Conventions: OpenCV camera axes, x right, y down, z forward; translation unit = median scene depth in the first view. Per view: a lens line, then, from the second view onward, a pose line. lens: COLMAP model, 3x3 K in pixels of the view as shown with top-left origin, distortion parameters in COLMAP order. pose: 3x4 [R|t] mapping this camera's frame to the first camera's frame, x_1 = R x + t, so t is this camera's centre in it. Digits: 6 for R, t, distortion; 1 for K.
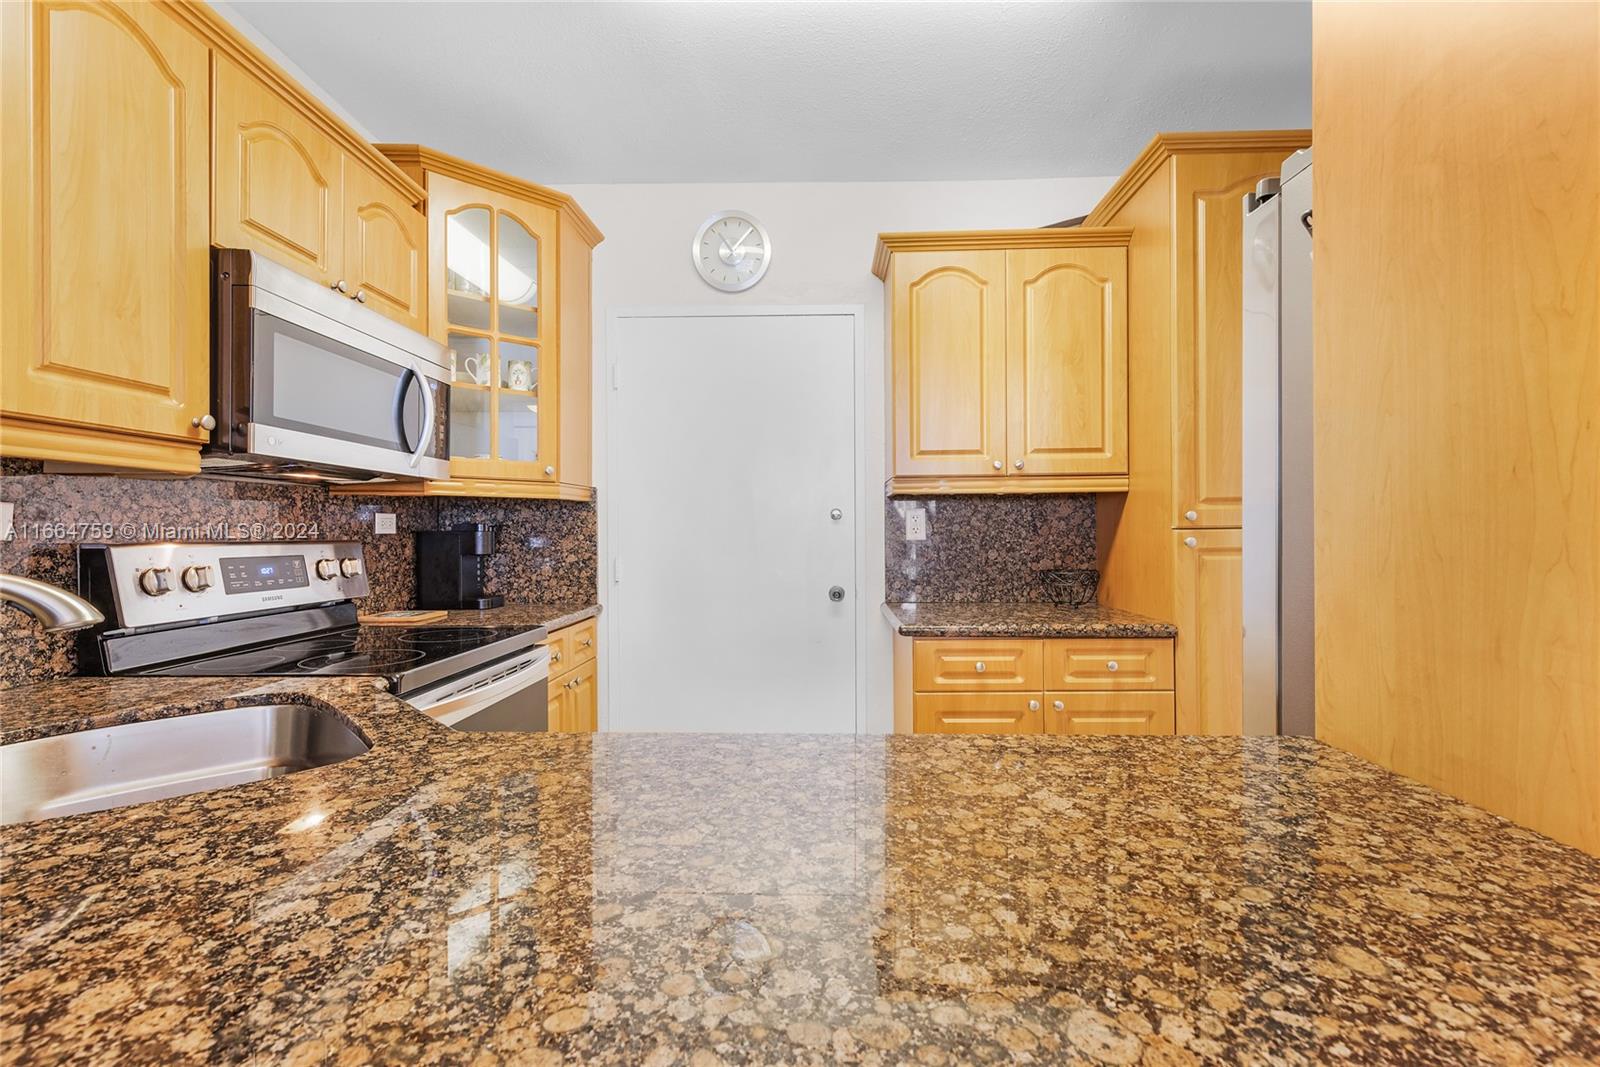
lens RADIAL K [[742.1, 0, 809.0], [0, 742.1, 529.3], [0, 0, 1]] dist [0.008805, -0.003168]
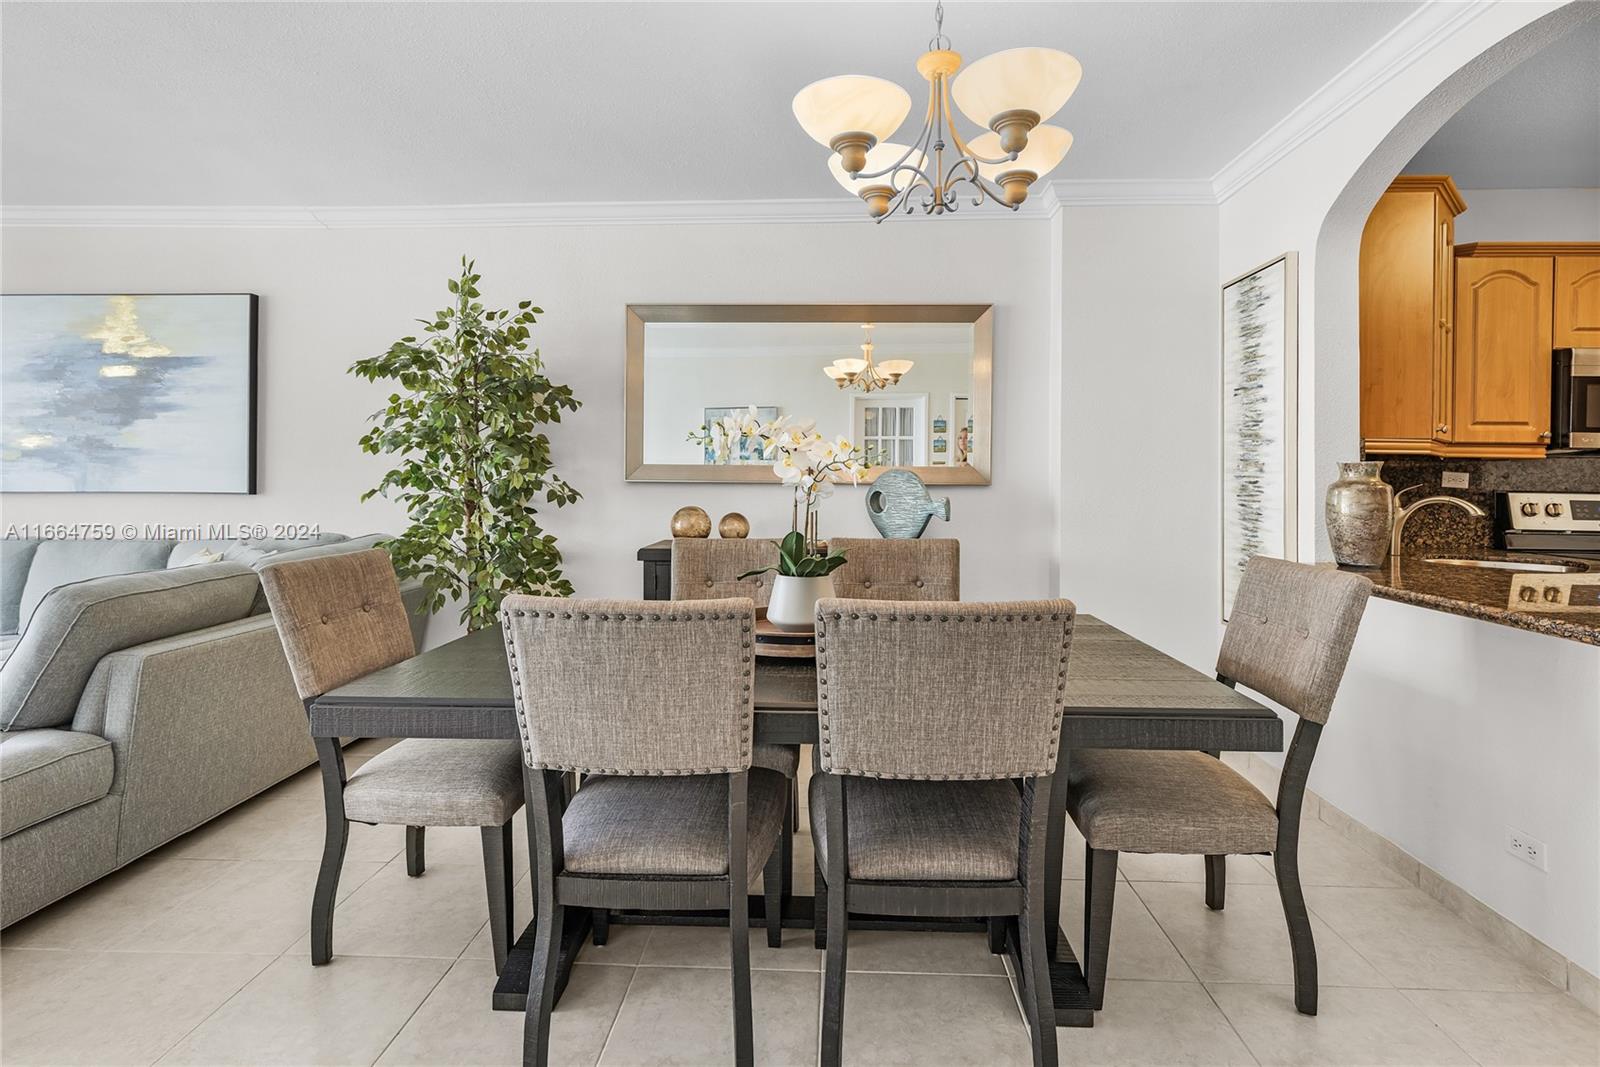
lens RADIAL K [[742.1, 0, 802.2], [0, 742.1, 479.8], [0, 0, 1]] dist [0.008805, -0.003168]
pose [[-0.022024, 0.001901, -0.999756, 1.141078], [-0.010409, 0.999944, 0.002130, 0.003523], [0.999703, 0.010453, -0.022003, -0.902794]]
